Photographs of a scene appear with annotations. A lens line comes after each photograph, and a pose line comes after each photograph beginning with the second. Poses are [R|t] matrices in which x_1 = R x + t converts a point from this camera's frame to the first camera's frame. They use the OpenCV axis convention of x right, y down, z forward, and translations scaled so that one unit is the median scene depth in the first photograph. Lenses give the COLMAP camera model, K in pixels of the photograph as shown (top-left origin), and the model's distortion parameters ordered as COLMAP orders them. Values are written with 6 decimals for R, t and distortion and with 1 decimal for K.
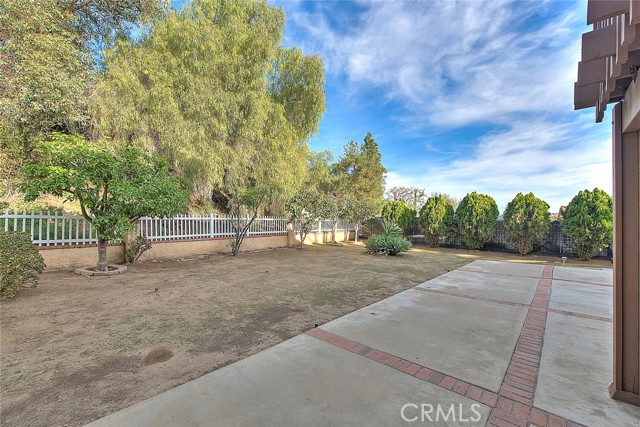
lens RADIAL K [[264.8, 0, 318.2], [0, 264.8, 214.6], [0, 0, 1]] dist [-0.001921, -0.001759]
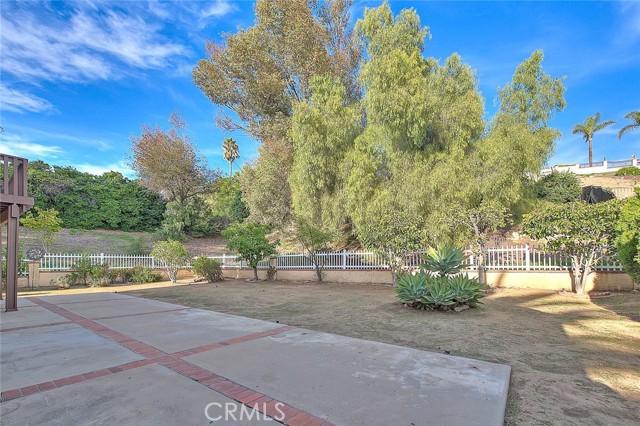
lens RADIAL K [[274.3, 0, 307.5], [0, 274.3, 250.8], [0, 0, 1]] dist [-0.003373, -0.000757]
pose [[0.075976, -0.056815, -0.995490, 1.028819], [0.031009, 0.998027, -0.054593, 0.074579], [0.996627, -0.026721, 0.077588, 0.914082]]
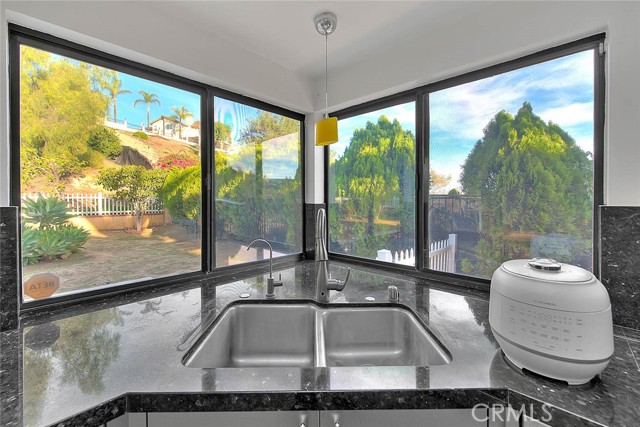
lens RADIAL K [[264.8, 0, 320.8], [0, 264.8, 202.5], [0, 0, 1]] dist [-0.001921, -0.001759]
pose [[0.999959, -0.006973, -0.005819, 1.085758], [0.007190, 0.999247, 0.038116, 0.025267], [0.005548, -0.038156, 0.999256, 0.632570]]
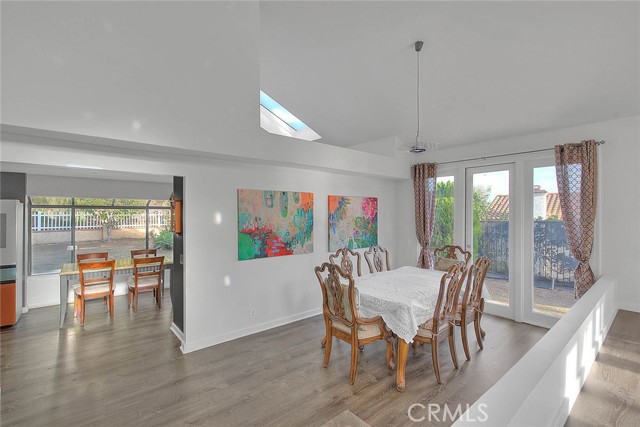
lens RADIAL K [[300.1, 0, 318.6], [0, 300.1, 213.0], [0, 0, 1]] dist [0.004031, -0.000797]
pose [[0.990036, -0.005638, -0.140704, 1.260104], [0.010181, 0.999449, 0.031587, -0.023067], [0.140448, -0.032704, 0.989548, -0.076850]]
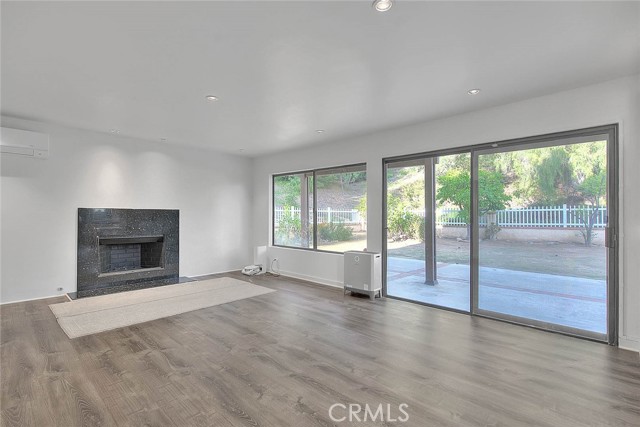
lens RADIAL K [[300.1, 0, 318.6], [0, 300.1, 215.0], [0, 0, 1]] dist [0.004031, -0.000797]
pose [[-0.006153, -0.011564, -0.999914, 0.870161], [0.025599, 0.999604, -0.011717, 0.028184], [0.999653, -0.025669, -0.005854, 0.013945]]
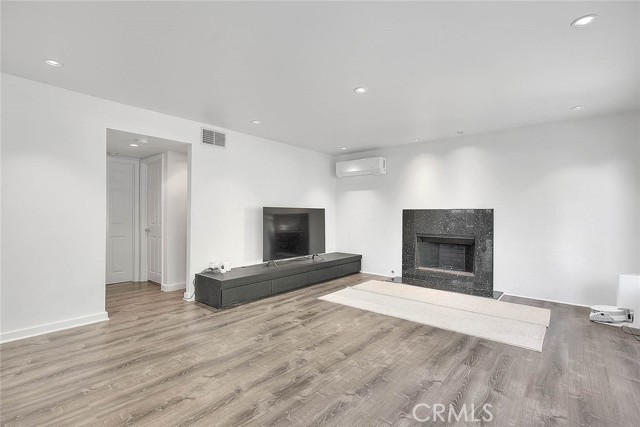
lens RADIAL K [[300.1, 0, 320.4], [0, 300.1, 212.3], [0, 0, 1]] dist [0.004031, -0.000797]
pose [[-0.998759, -0.014251, -0.047732, 0.586439], [-0.012395, 0.999164, -0.038968, 0.032046], [0.048247, -0.038328, -0.998100, 0.209326]]
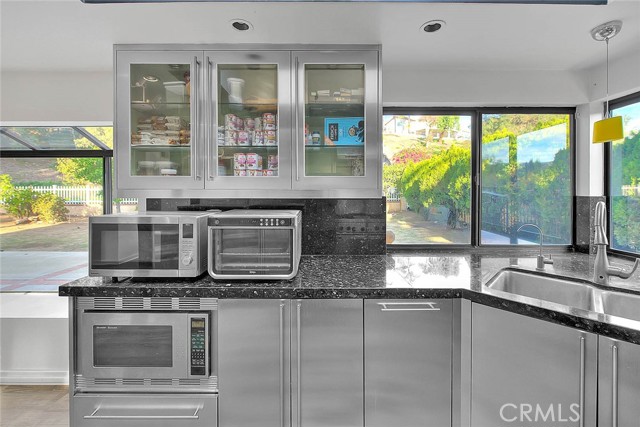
lens RADIAL K [[264.8, 0, 320.5], [0, 264.8, 192.1], [0, 0, 1]] dist [-0.001921, -0.001759]
pose [[0.687222, -0.003268, -0.726441, 1.084826], [0.027671, 0.999382, 0.021681, 0.020755], [0.725921, -0.035001, 0.686887, 0.548710]]
